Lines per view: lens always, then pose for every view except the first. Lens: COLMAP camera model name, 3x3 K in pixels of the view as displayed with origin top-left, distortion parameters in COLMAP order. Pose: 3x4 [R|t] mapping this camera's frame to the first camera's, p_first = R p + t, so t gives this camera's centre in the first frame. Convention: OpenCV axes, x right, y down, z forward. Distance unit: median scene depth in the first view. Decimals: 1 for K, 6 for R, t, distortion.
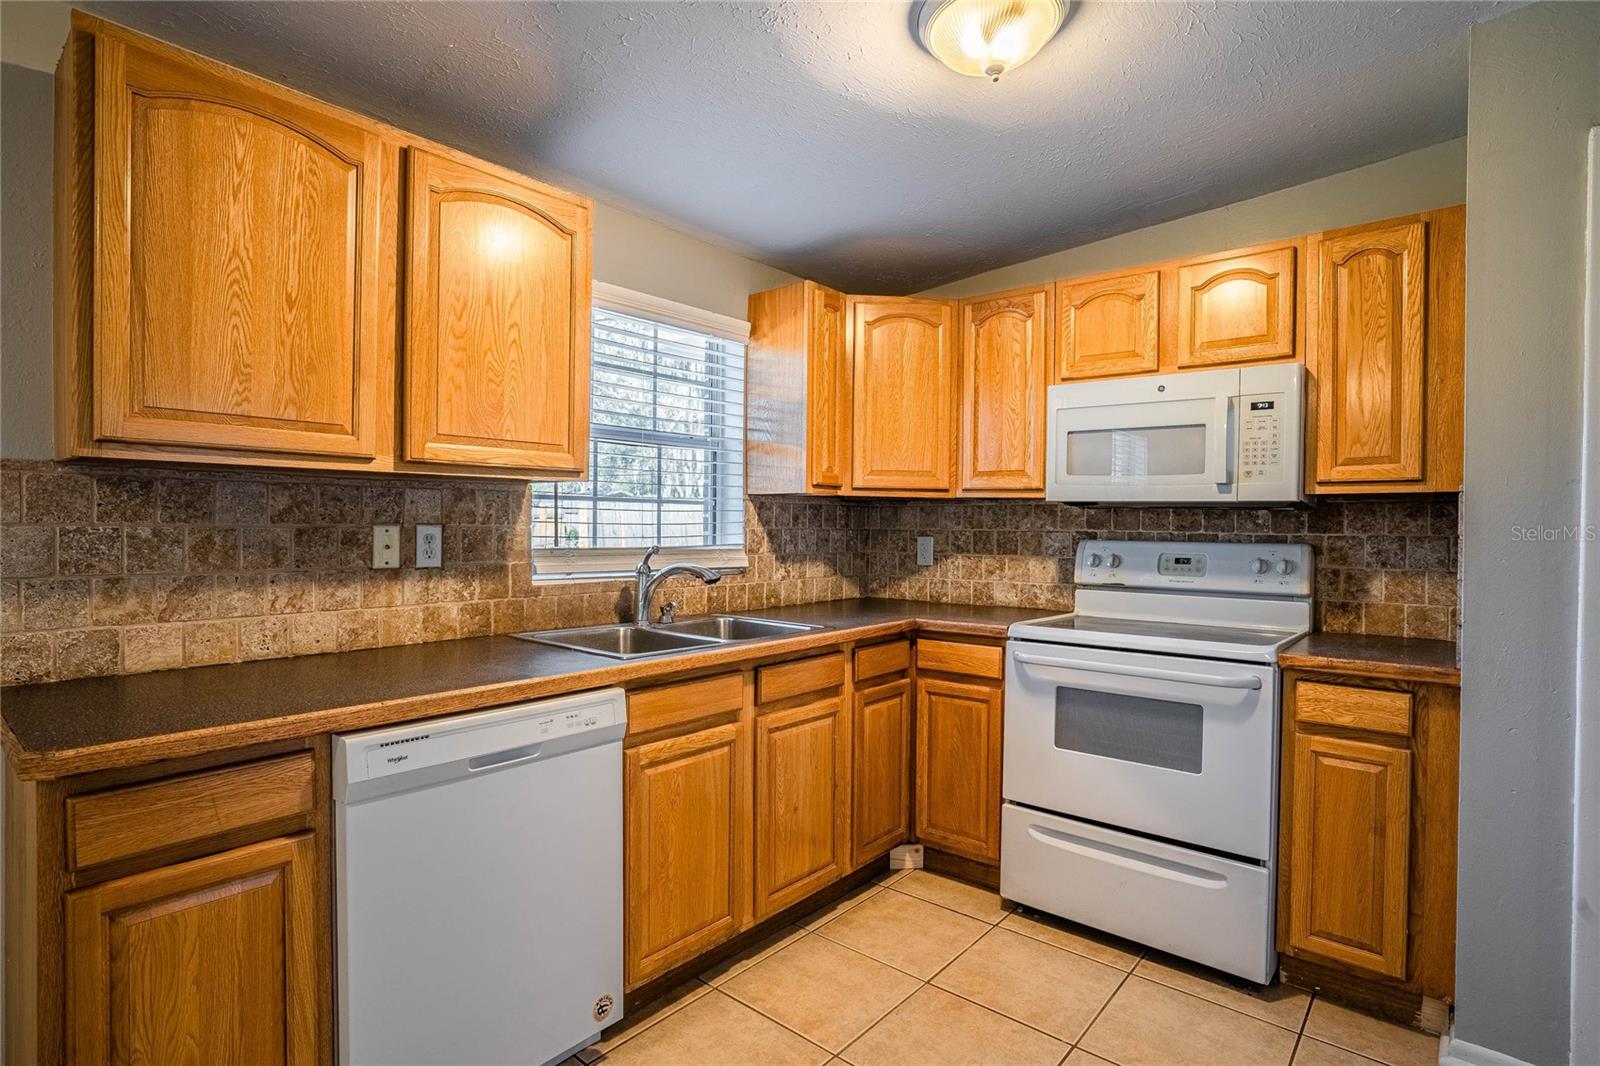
lens RADIAL K [[789.9, 0, 797.1], [0, 789.9, 537.2], [0, 0, 1]] dist [-0.026057, 0.008734]
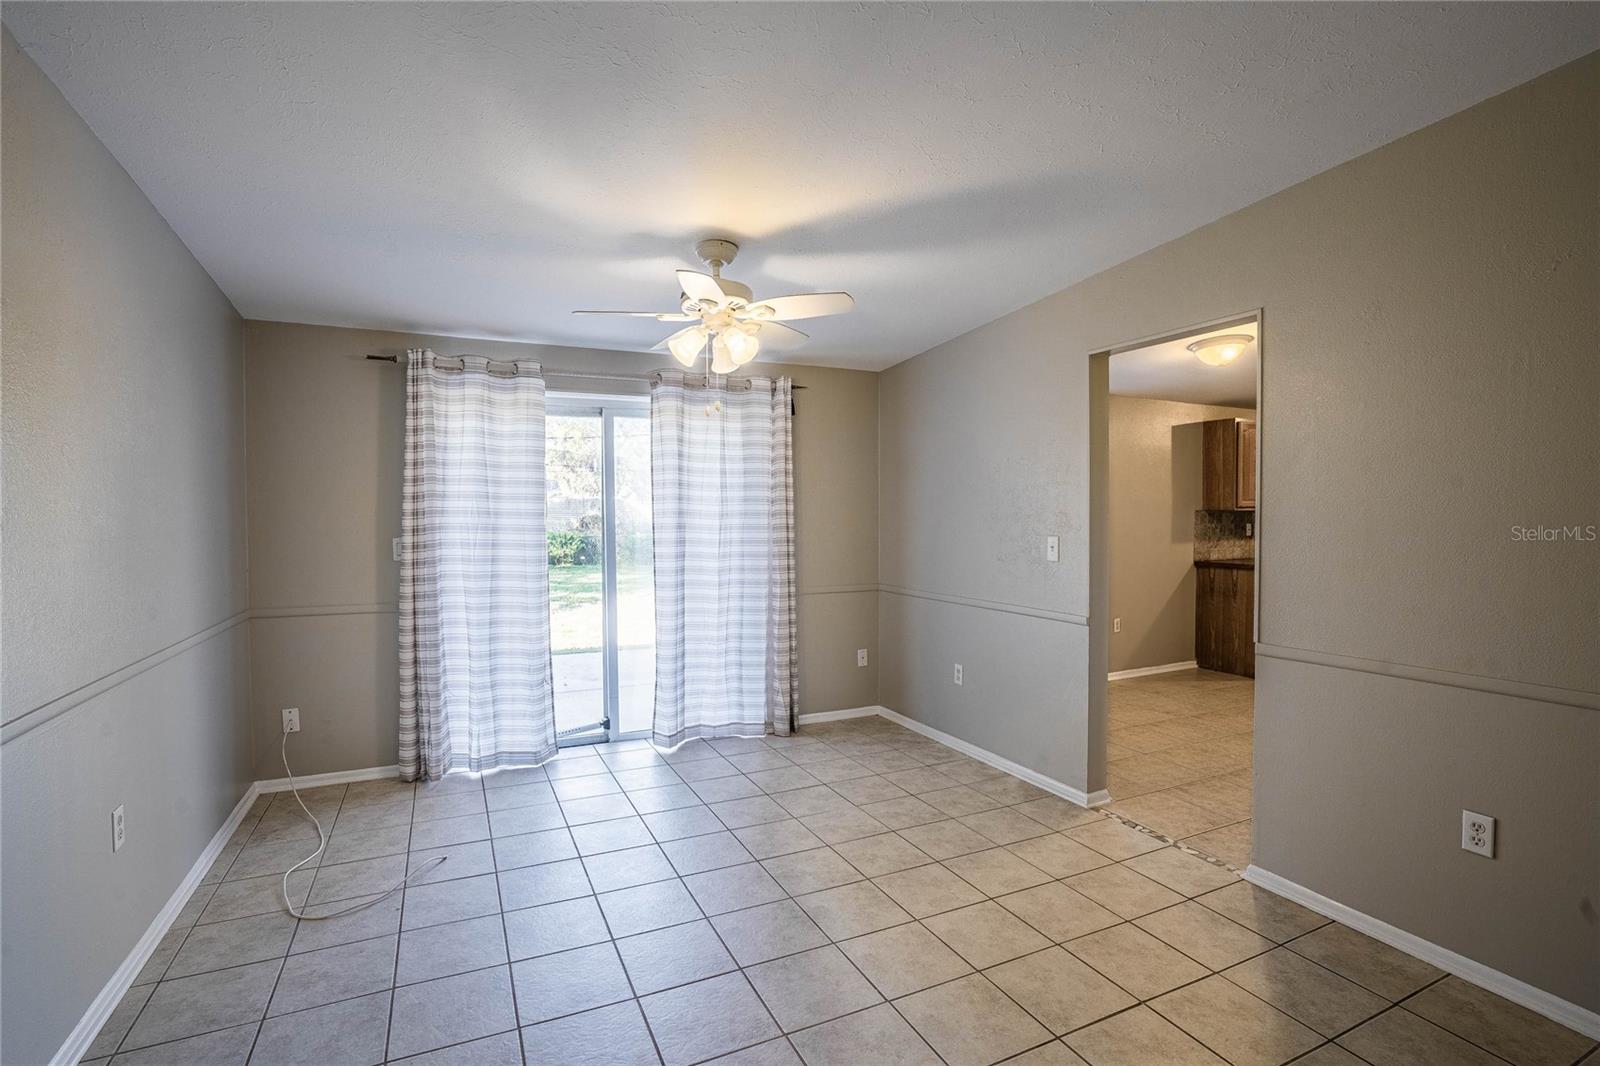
lens RADIAL K [[742.5, 0, 802.2], [0, 742.5, 529.9], [0, 0, 1]] dist [-0.038576, 0.003879]
pose [[0.915677, -0.004721, -0.401887, -0.956185], [0.007949, 0.999948, 0.006363, -0.021406], [0.401836, -0.009021, 0.915667, -2.574145]]
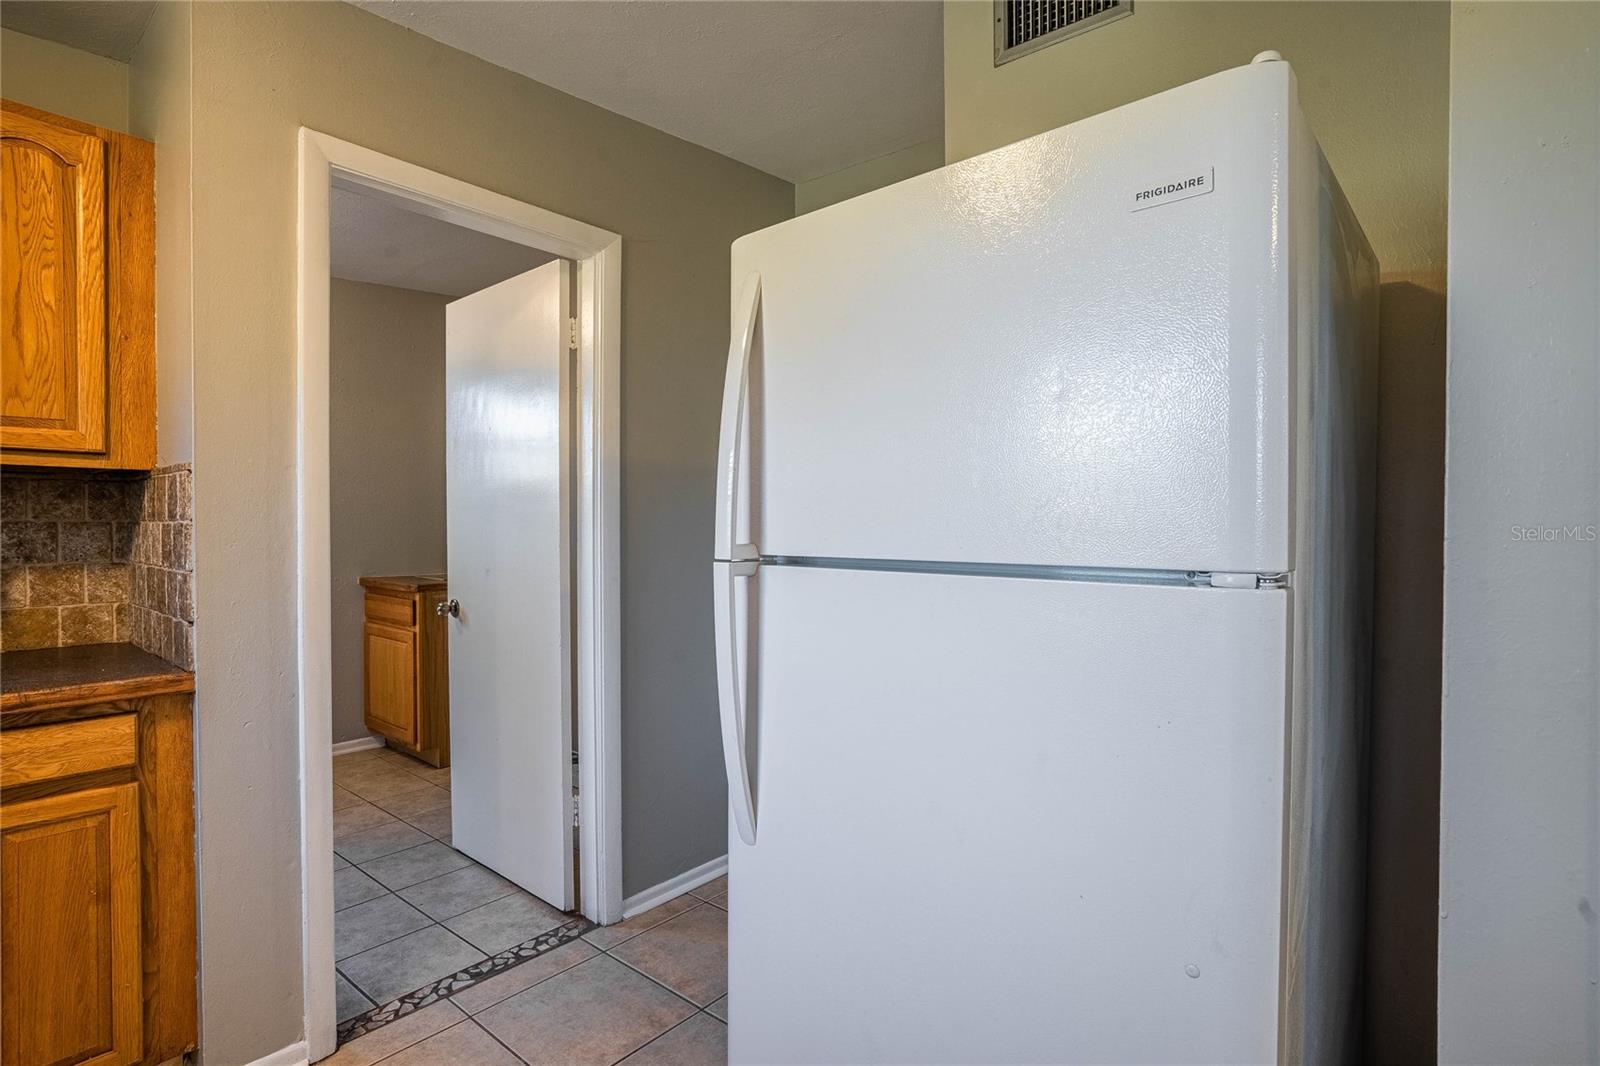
lens RADIAL K [[789.9, 0, 801.8], [0, 789.9, 534.5], [0, 0, 1]] dist [-0.026057, 0.008734]
pose [[-0.006981, -0.024412, 0.999678, -0.028200], [0.008334, 0.999666, 0.024470, -0.001712], [-0.999941, 0.008503, -0.006775, 0.260317]]
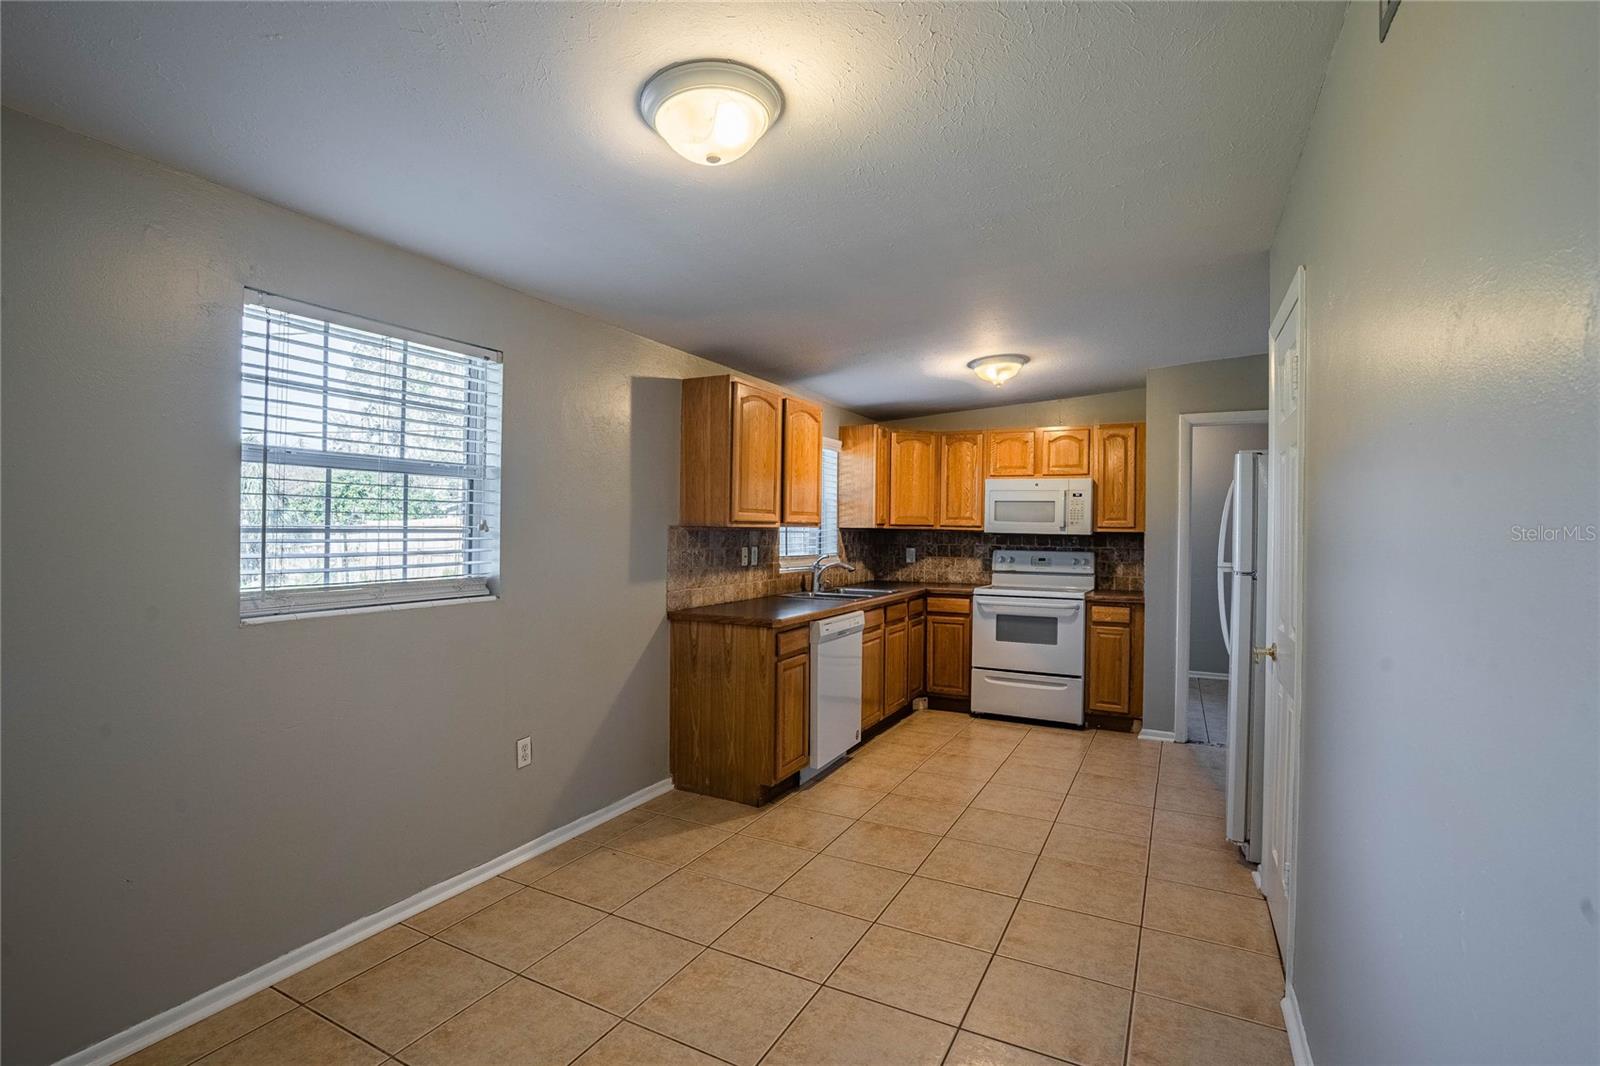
lens RADIAL K [[742.5, 0, 796.9], [0, 742.5, 540.3], [0, 0, 1]] dist [-0.038576, 0.003879]
pose [[0.974662, -0.002555, 0.223666, -0.799006], [0.001977, 0.999994, 0.002805, -0.038414], [-0.223672, -0.002292, 0.974662, -1.081785]]
